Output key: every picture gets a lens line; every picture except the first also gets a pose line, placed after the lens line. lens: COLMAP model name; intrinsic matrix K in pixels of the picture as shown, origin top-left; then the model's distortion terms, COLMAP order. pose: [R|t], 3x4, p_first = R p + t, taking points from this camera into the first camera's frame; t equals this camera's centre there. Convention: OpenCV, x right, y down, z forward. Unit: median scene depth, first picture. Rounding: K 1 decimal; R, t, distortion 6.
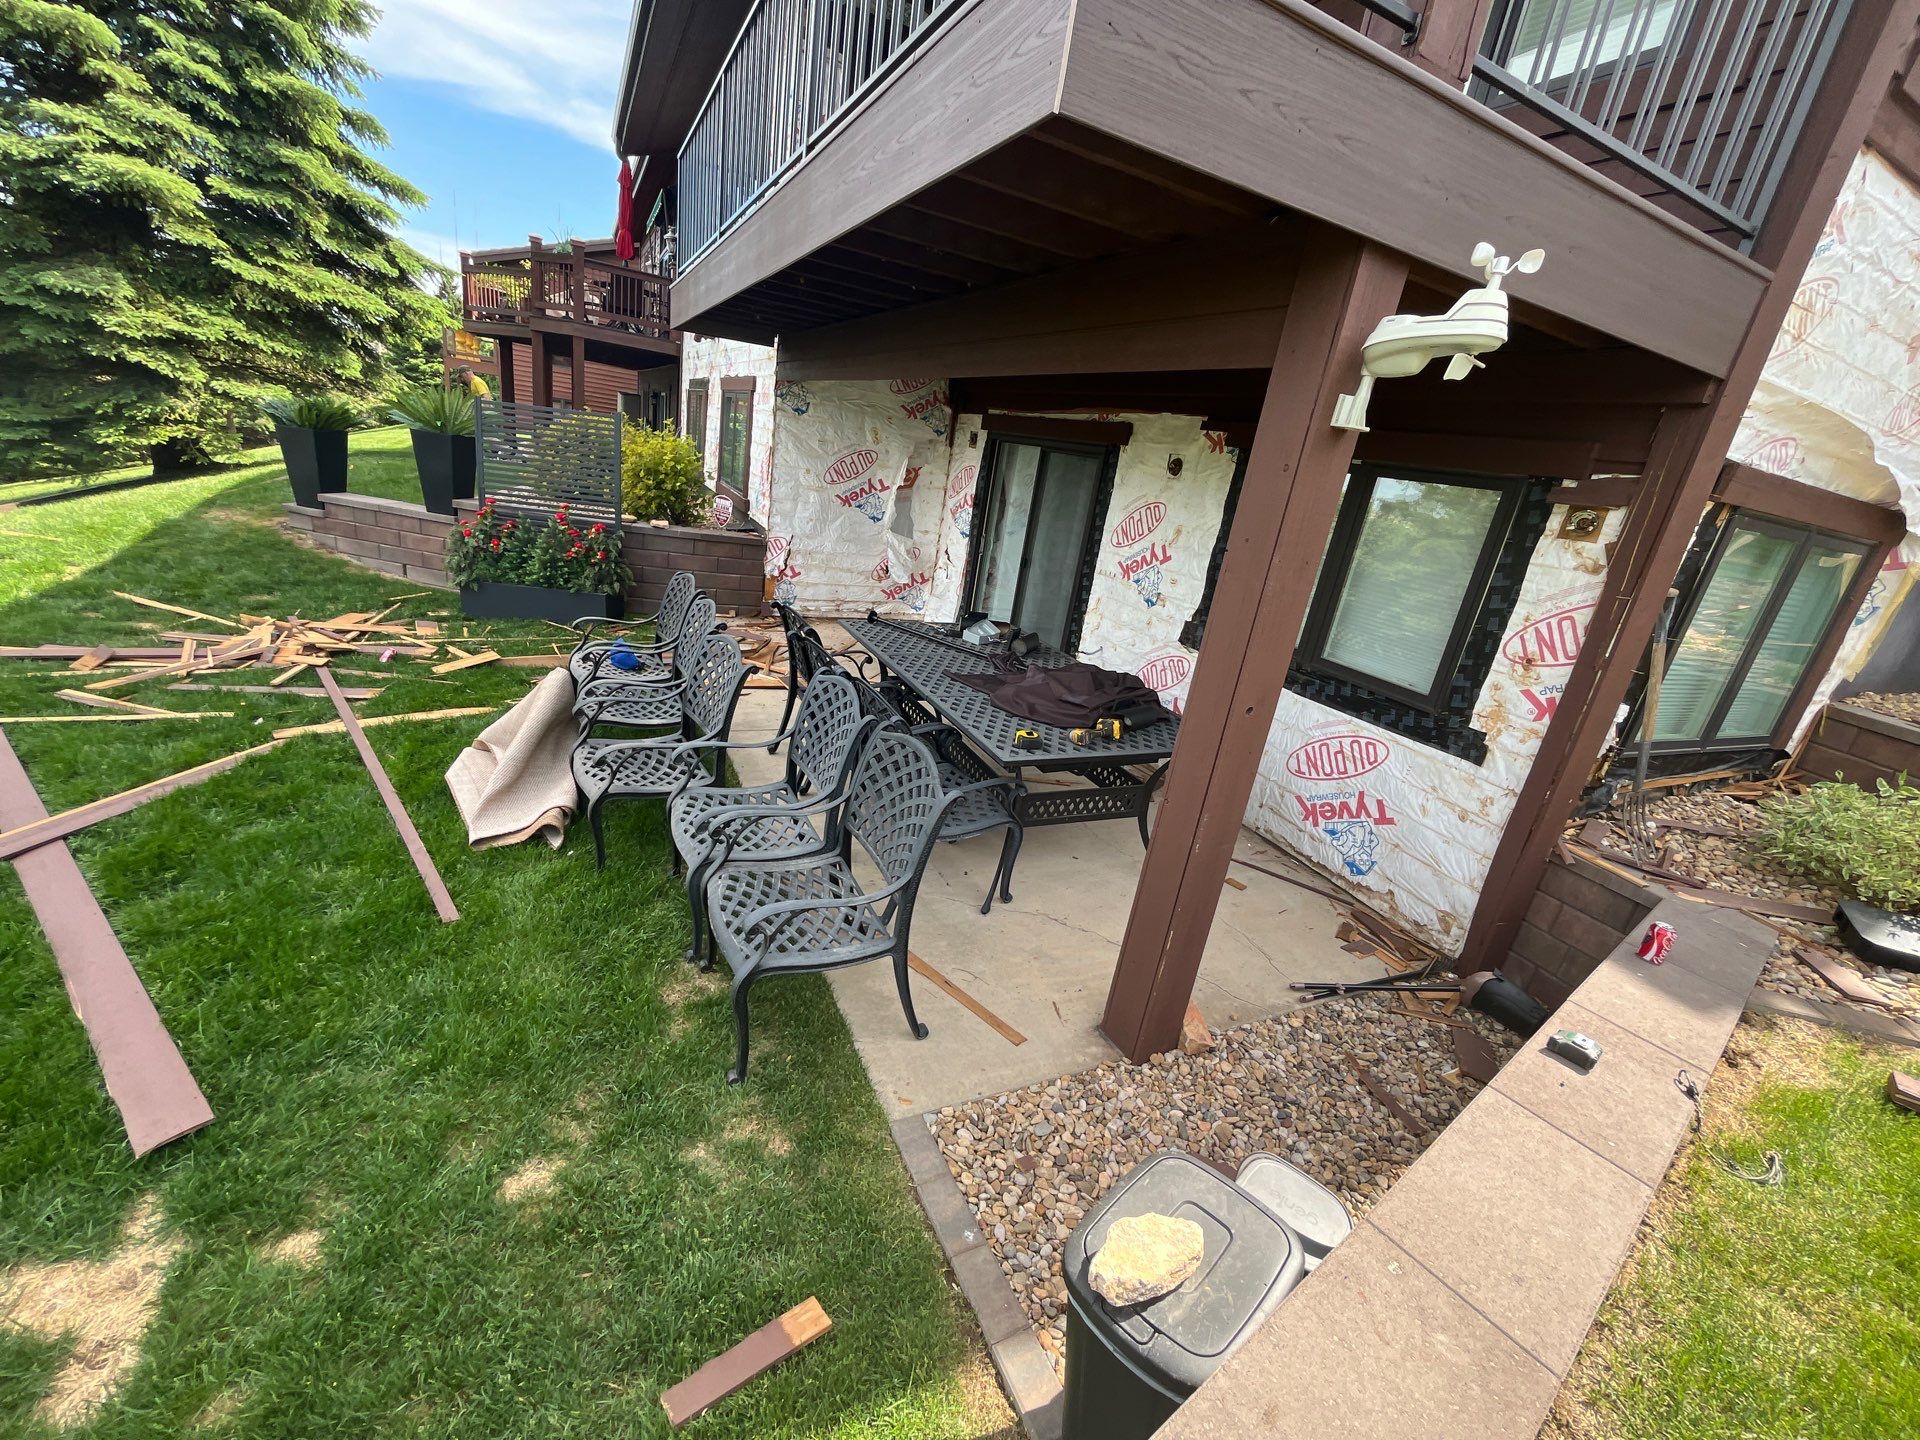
lens RADIAL K [[776.6, 0, 955.6], [0, 776.6, 723.3], [0, 0, 1]] dist [-0.000423, -0.000013]
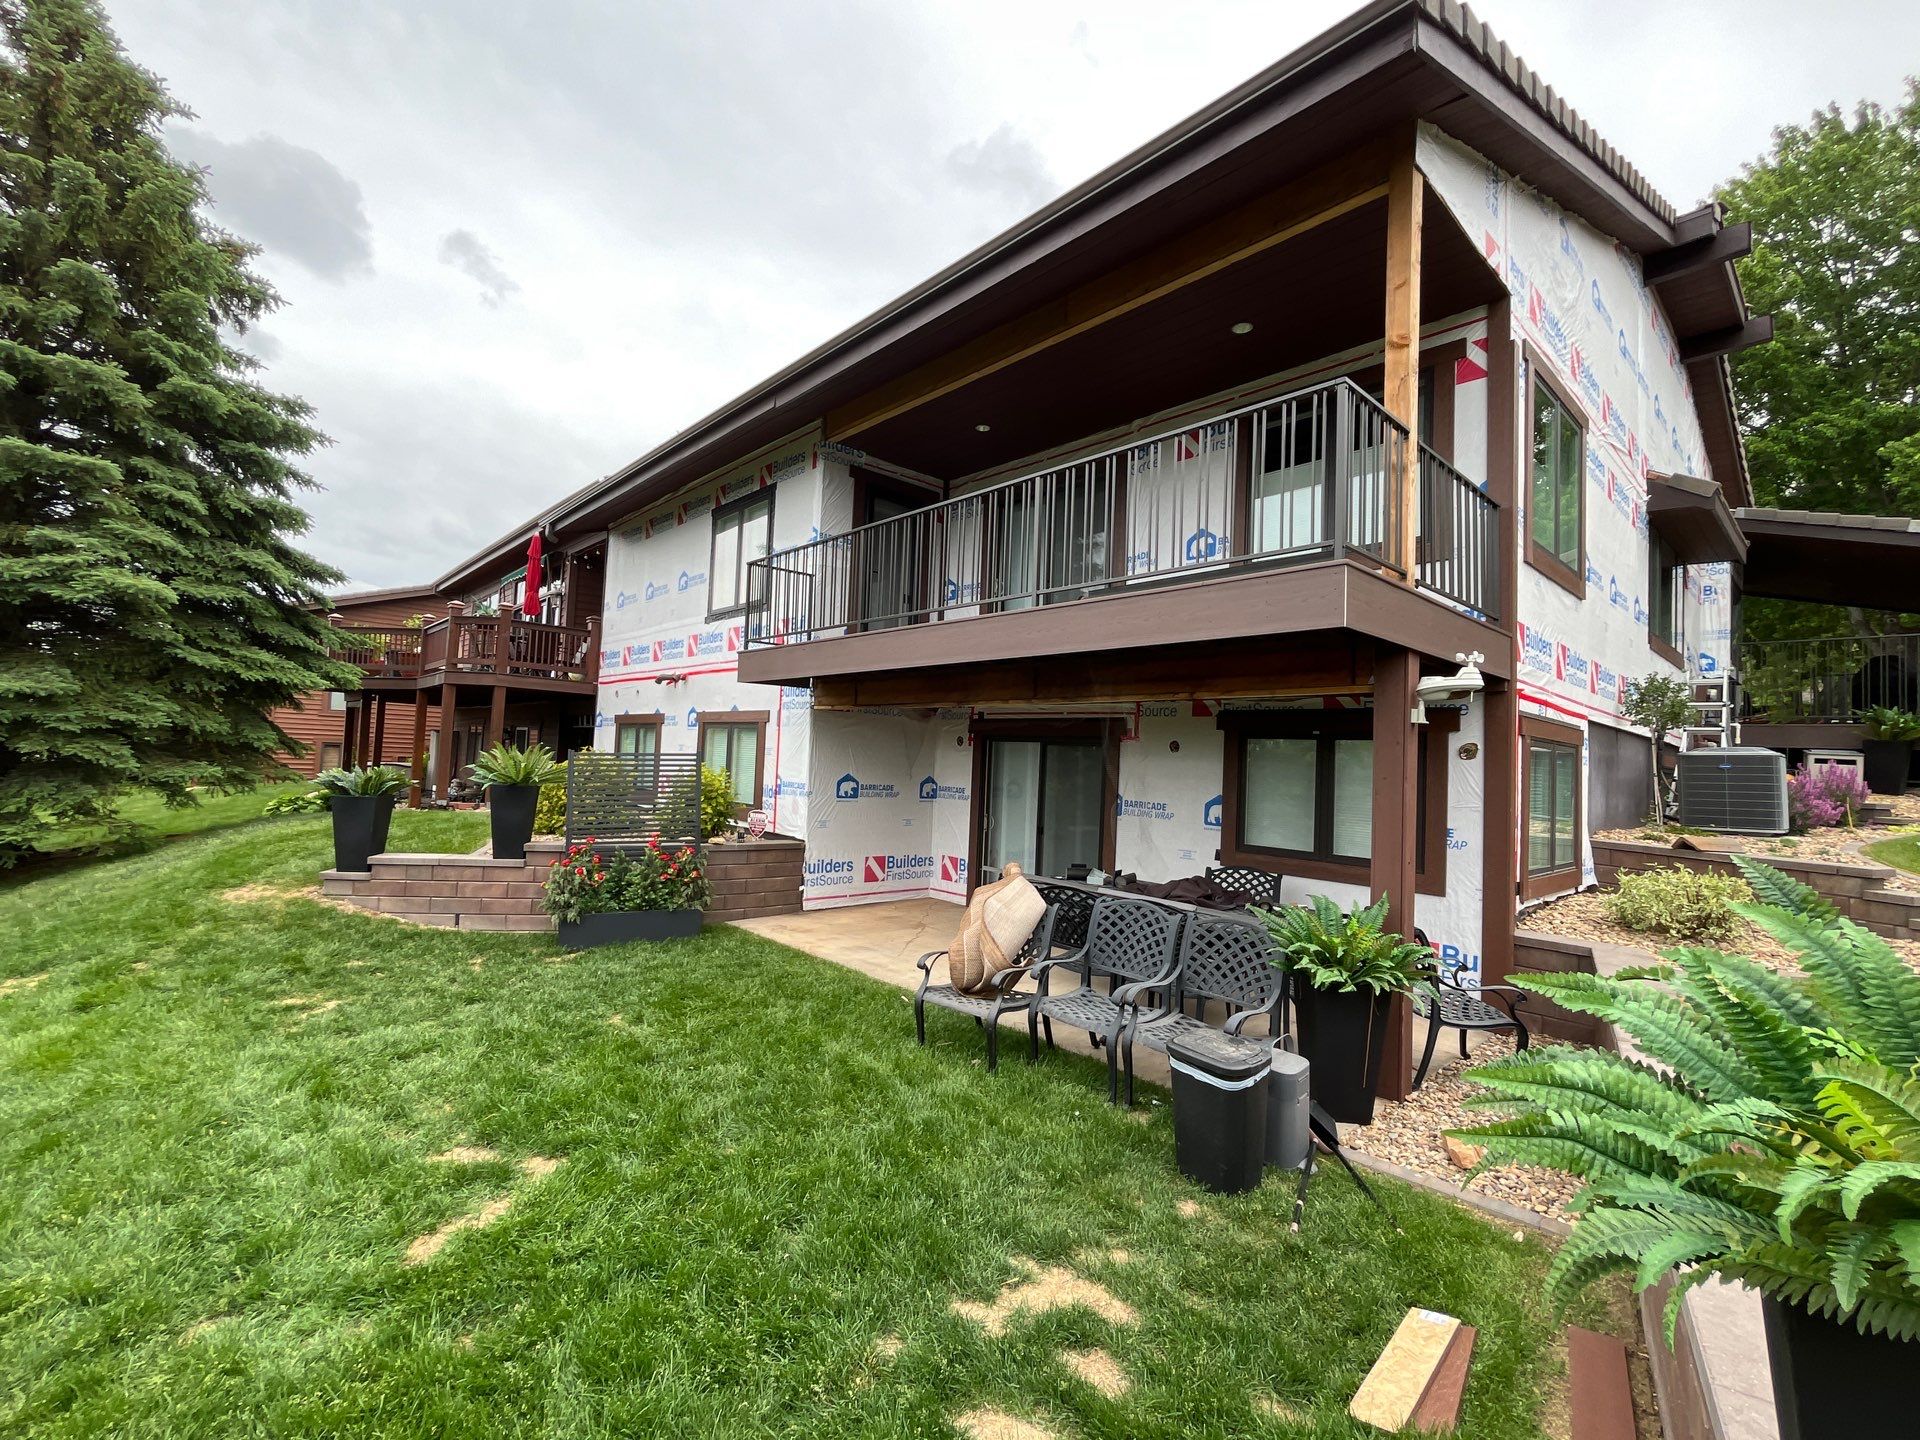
lens RADIAL K [[829.6, 0, 954.9], [0, 829.6, 720.3], [0, 0, 1]] dist [-0.007040, -0.000204]
pose [[0.952656, -0.093890, 0.289192, -0.381163], [0.189748, 0.926771, -0.324178, 0.032042], [-0.237577, 0.363704, 0.900709, -0.212155]]
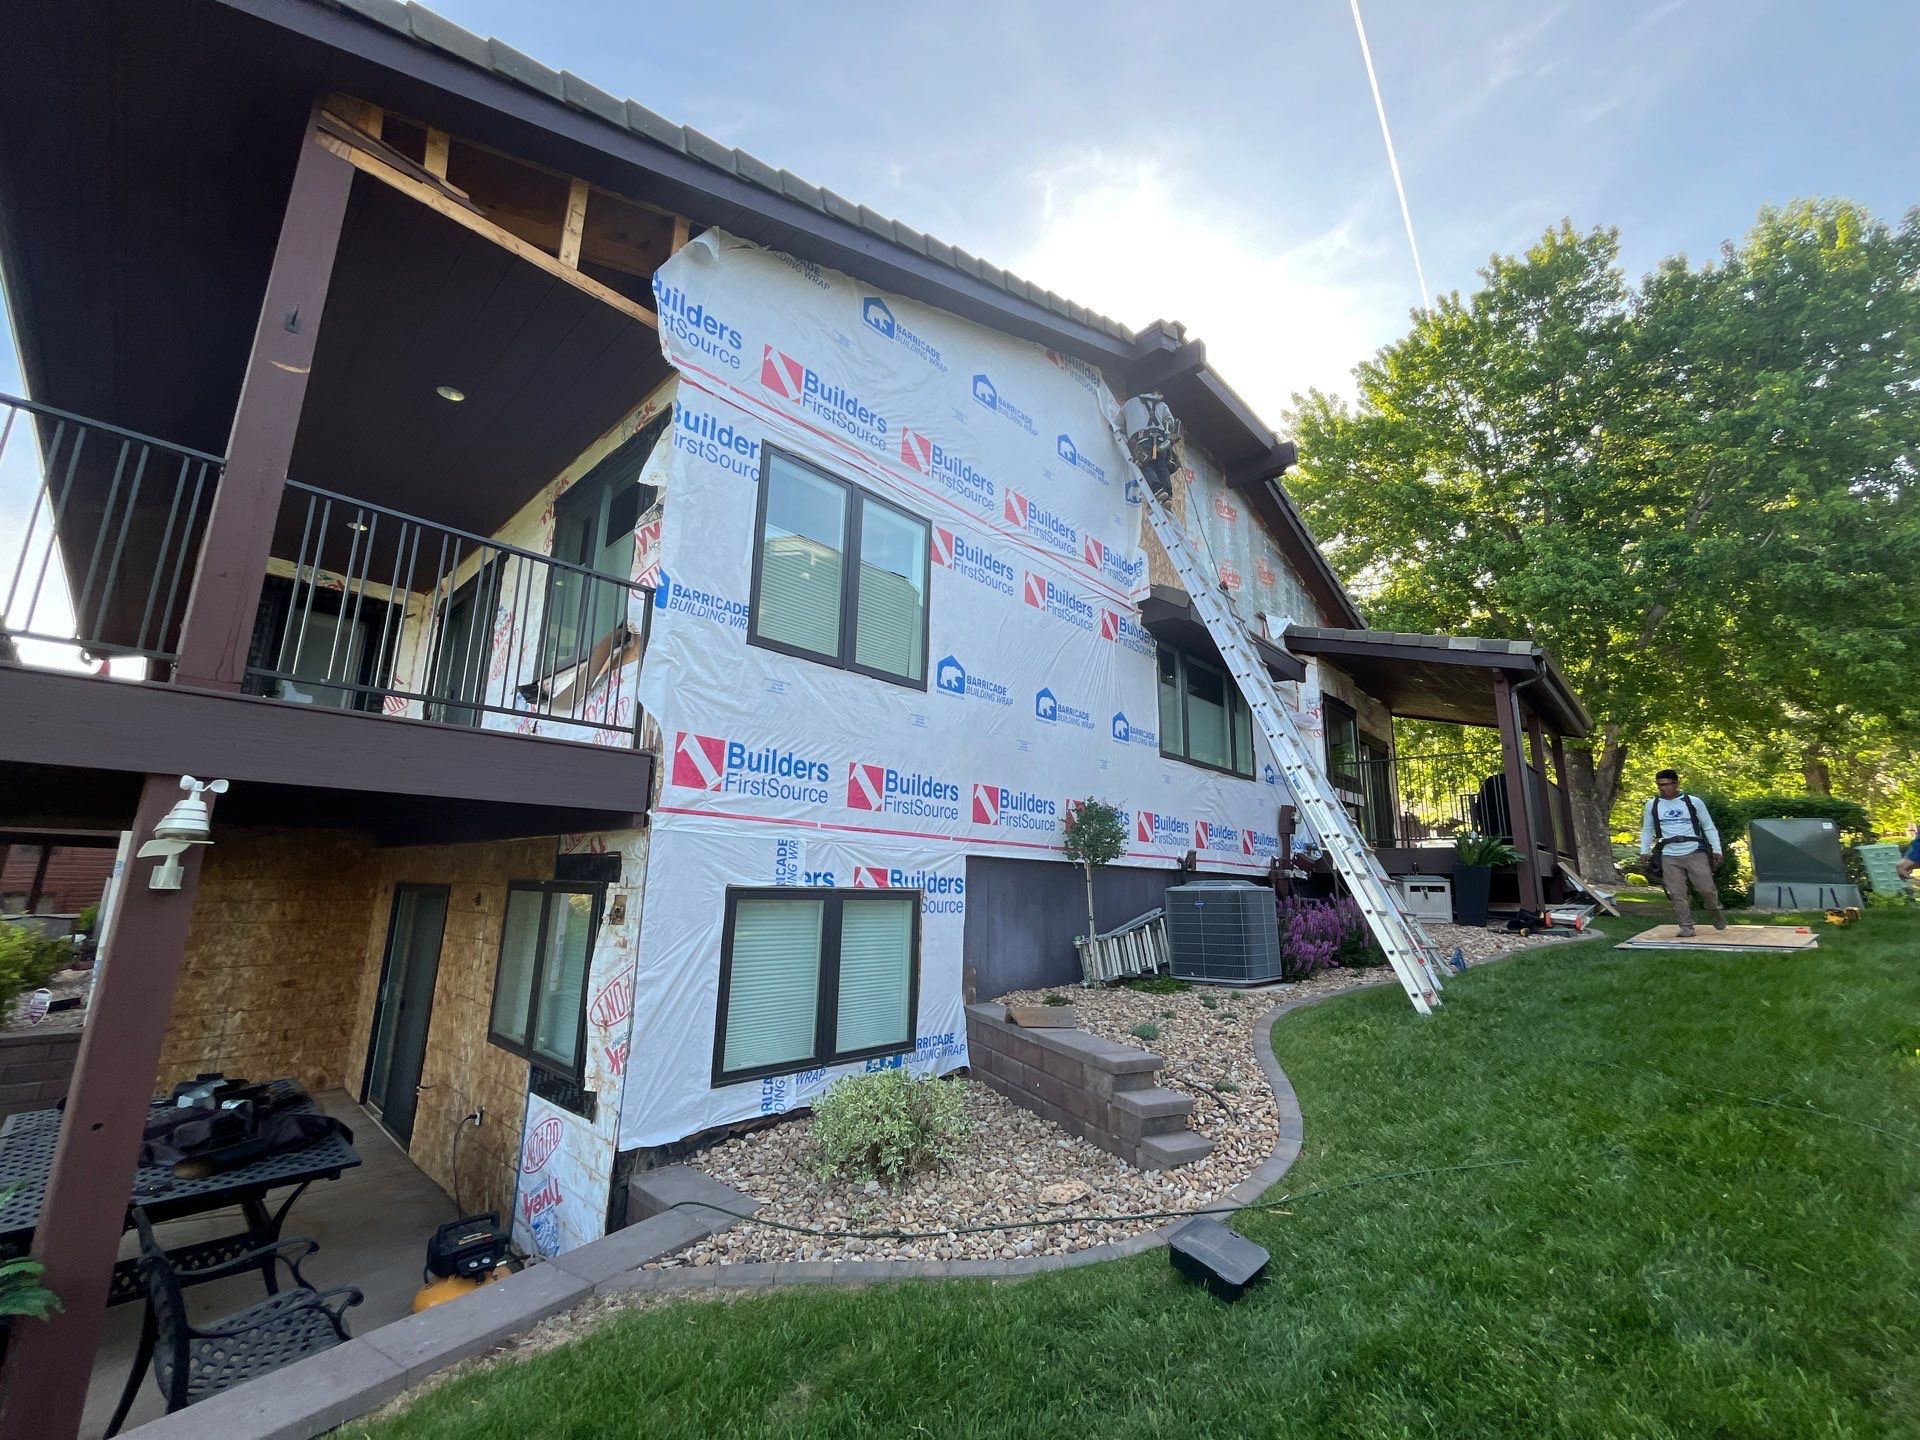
lens RADIAL K [[772.7, 0, 953.5], [0, 772.7, 716.8], [0, 0, 1]] dist [-0.001688, -0.001014]
pose [[0.924943, -0.051347, 0.376622, 0.361381], [0.233122, 0.859236, -0.455376, 0.085513], [-0.300225, 0.508995, 0.806715, -0.188585]]
